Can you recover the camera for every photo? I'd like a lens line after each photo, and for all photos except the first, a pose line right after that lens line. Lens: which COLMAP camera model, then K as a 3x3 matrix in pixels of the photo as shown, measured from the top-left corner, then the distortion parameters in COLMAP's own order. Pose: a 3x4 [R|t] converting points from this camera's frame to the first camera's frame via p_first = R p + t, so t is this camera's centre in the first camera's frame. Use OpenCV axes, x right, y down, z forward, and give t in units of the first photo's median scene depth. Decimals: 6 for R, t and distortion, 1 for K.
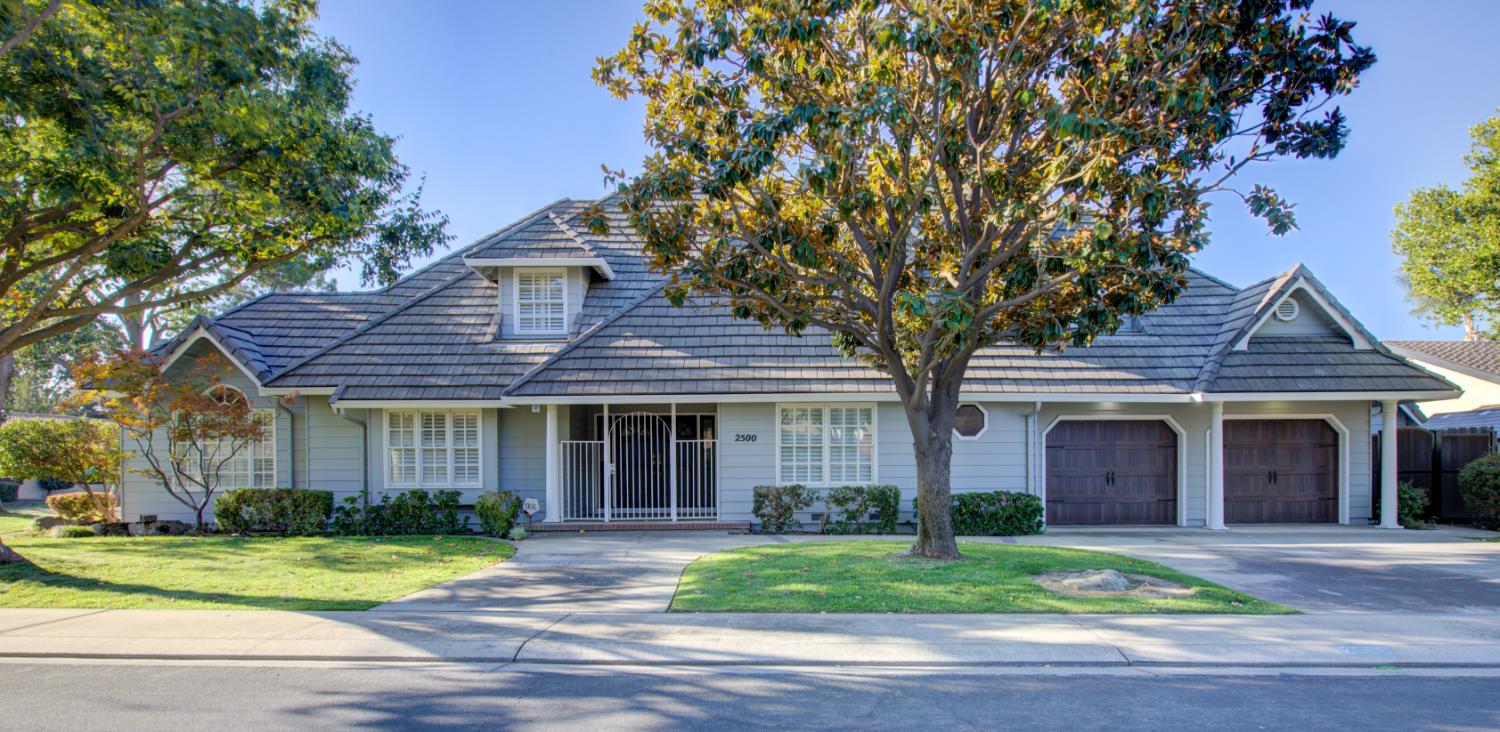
lens RADIAL K [[826.0, 0, 793.0], [0, 826.0, 480.7], [0, 0, 1]] dist [0.003692, 0.000553]
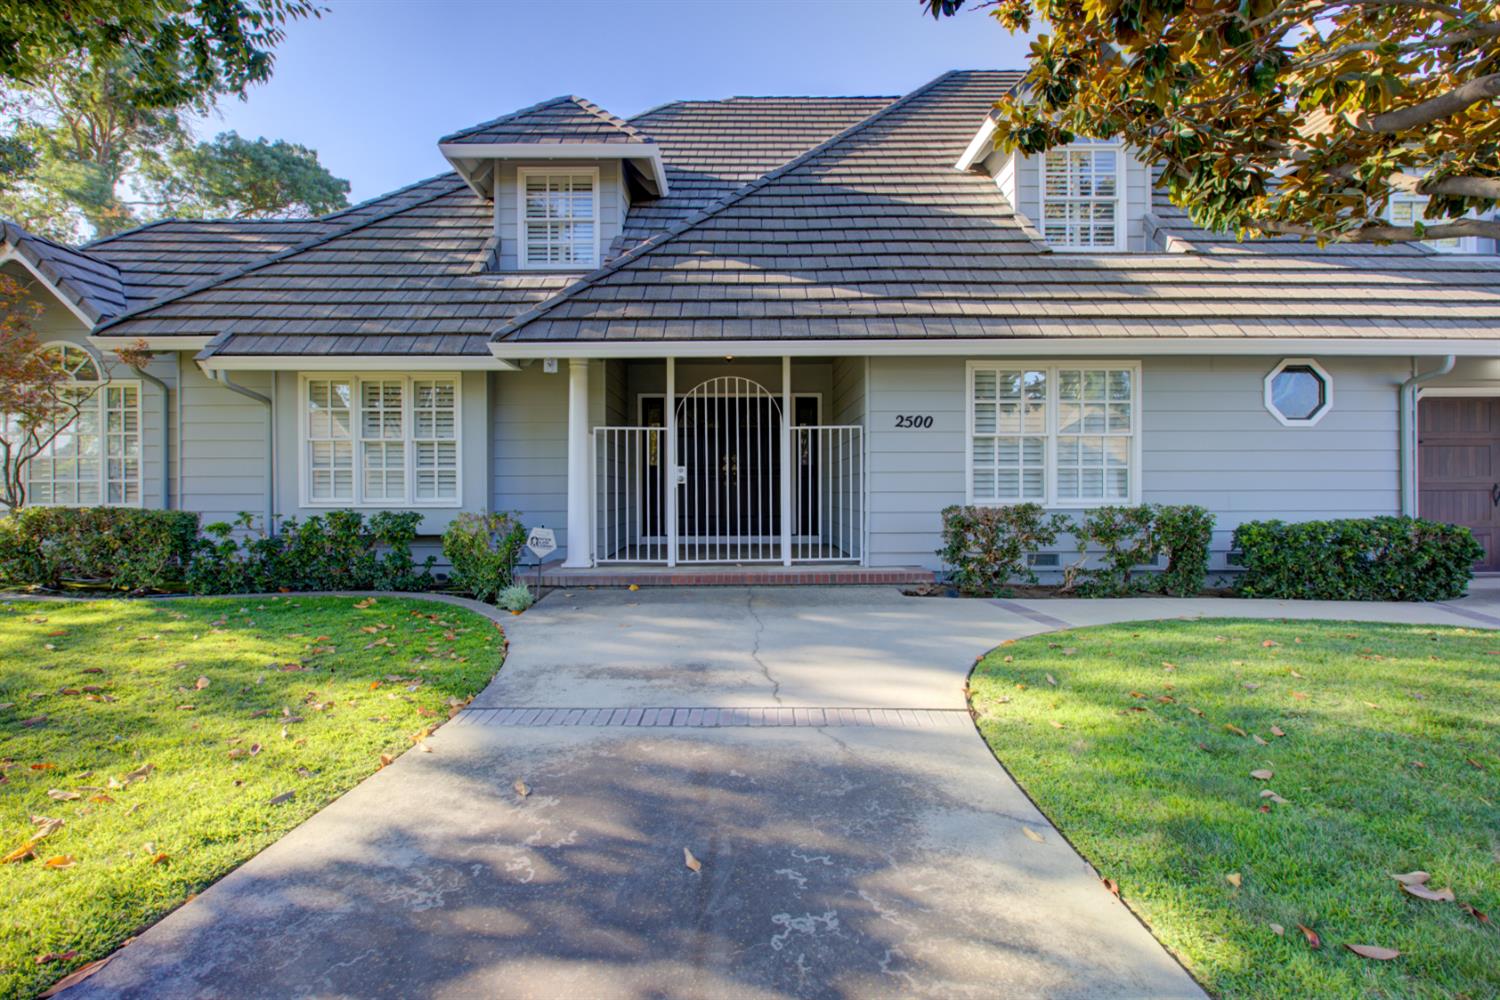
lens RADIAL K [[687.6, 0, 749.8], [0, 687.6, 489.7], [0, 0, 1]] dist [0.001658, -0.000092]
pose [[0.999816, 0.002644, -0.019022, -0.159388], [-0.002757, 0.999979, -0.005939, -0.001223], [0.019006, 0.005990, 0.999801, 0.512102]]
